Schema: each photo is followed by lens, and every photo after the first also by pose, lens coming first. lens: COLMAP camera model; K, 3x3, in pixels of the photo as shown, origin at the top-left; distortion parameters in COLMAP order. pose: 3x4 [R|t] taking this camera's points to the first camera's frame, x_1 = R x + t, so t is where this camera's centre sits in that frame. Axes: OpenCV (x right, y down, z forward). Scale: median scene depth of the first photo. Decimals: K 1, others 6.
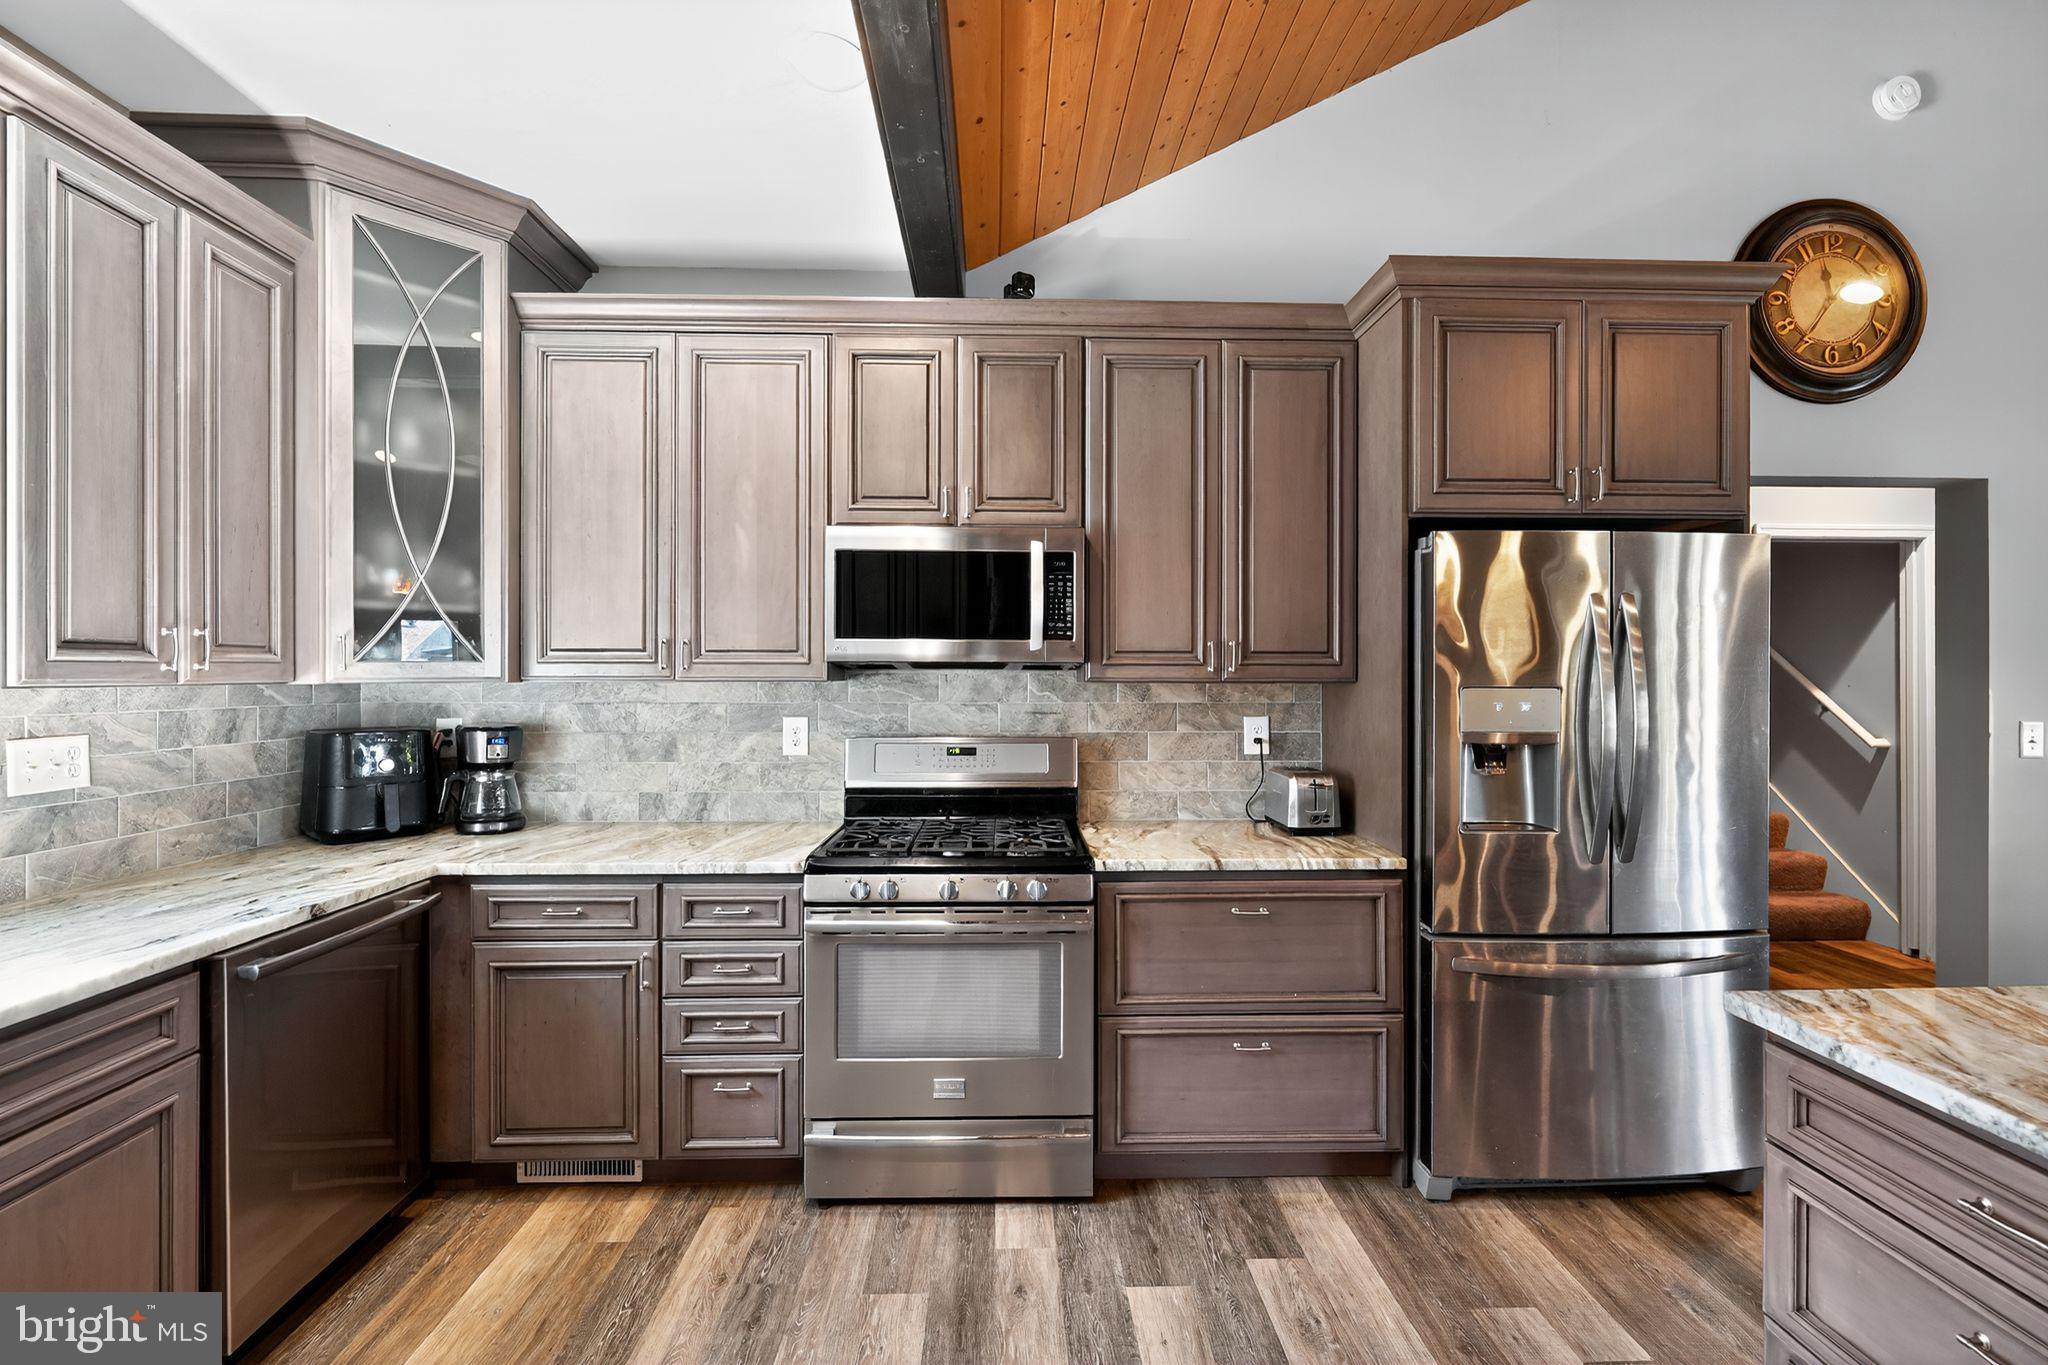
lens RADIAL K [[897.0, 0, 1020.6], [0, 897.0, 680.1], [0, 0, 1]] dist [-0.000258, 0.000167]
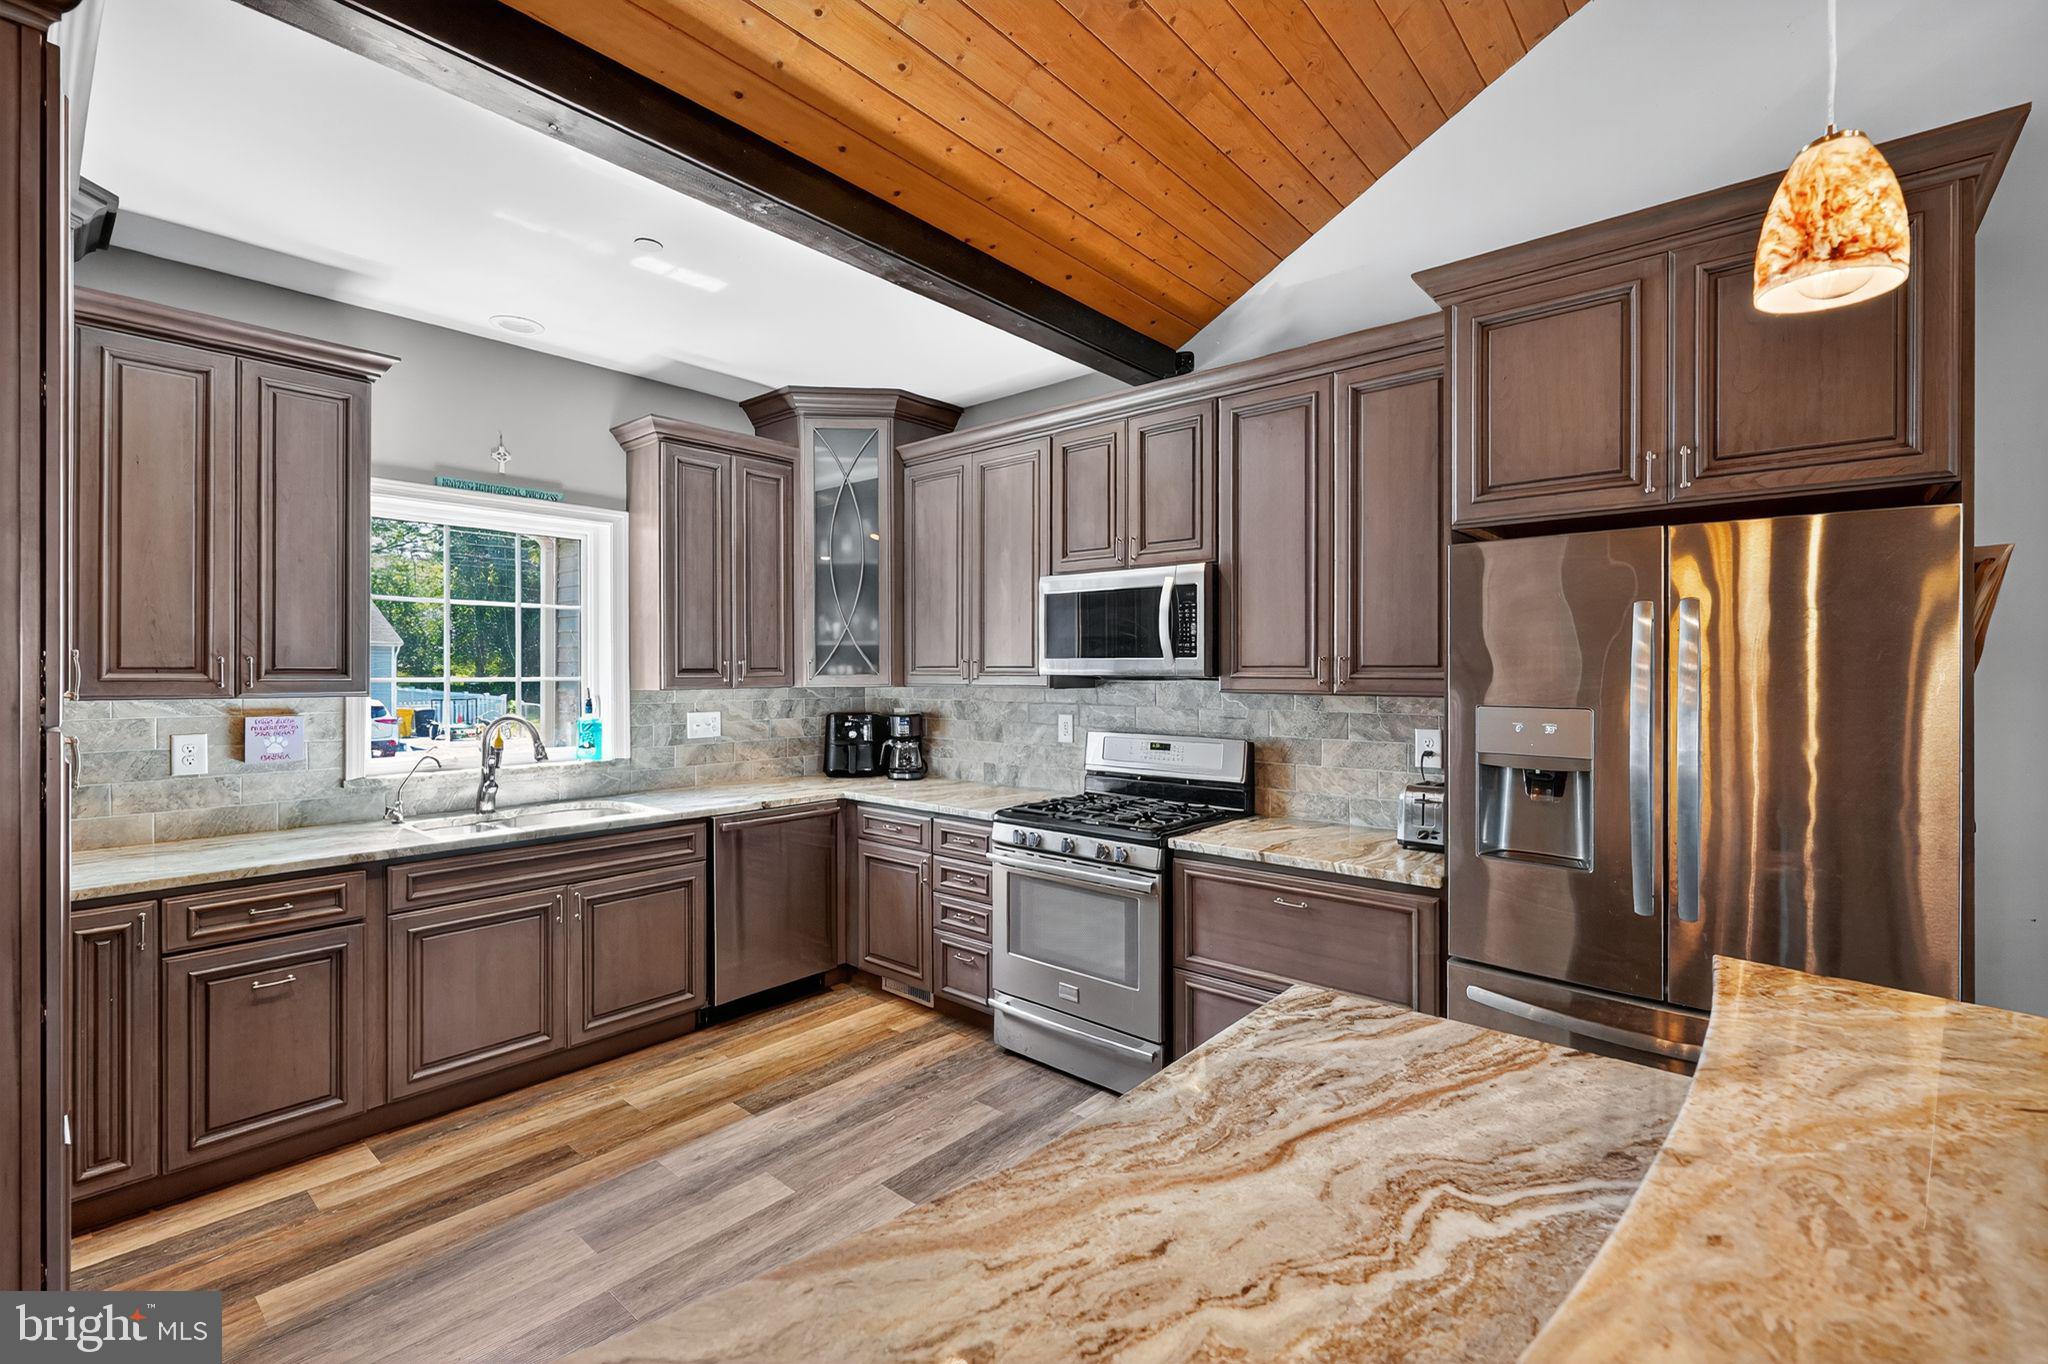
lens RADIAL K [[897.0, 0, 1020.6], [0, 897.0, 679.6], [0, 0, 1]] dist [-0.000258, 0.000167]
pose [[0.727903, 0.006520, -0.685649, 0.759582], [-0.003156, 0.999976, 0.006158, -0.023282], [0.685673, -0.002318, 0.727906, -0.032010]]
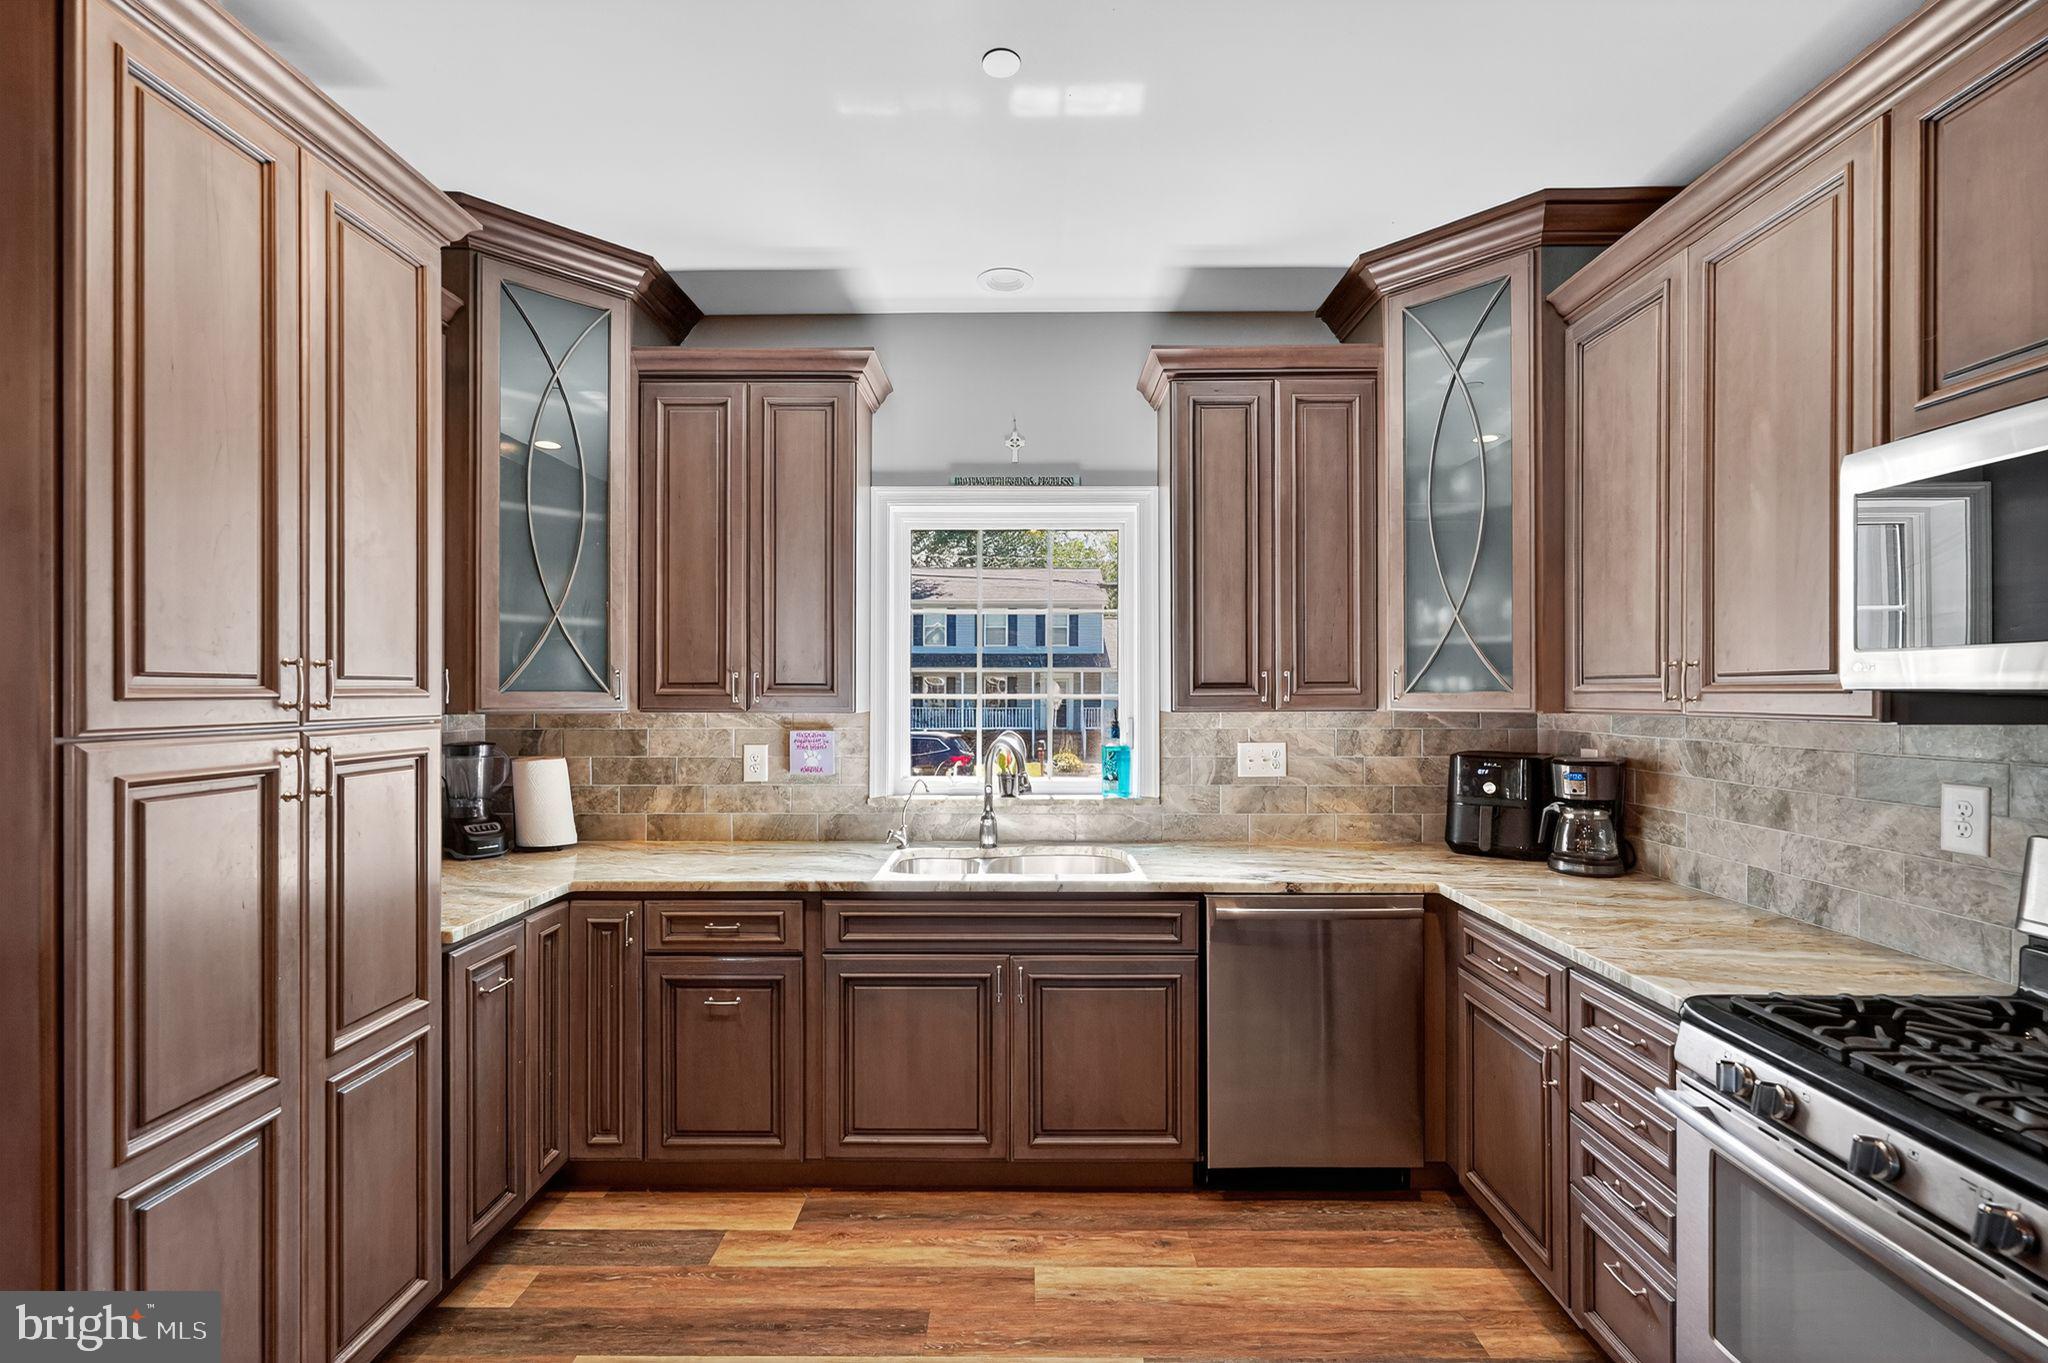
lens RADIAL K [[888.9, 0, 1020.5], [0, 888.9, 695.2], [0, 0, 1]] dist [0.000487, -0.000057]
pose [[-0.045300, 0.002522, -0.998970, 0.407858], [-0.005330, 0.999982, 0.002767, -0.017268], [0.998959, 0.005450, -0.045286, 0.526644]]
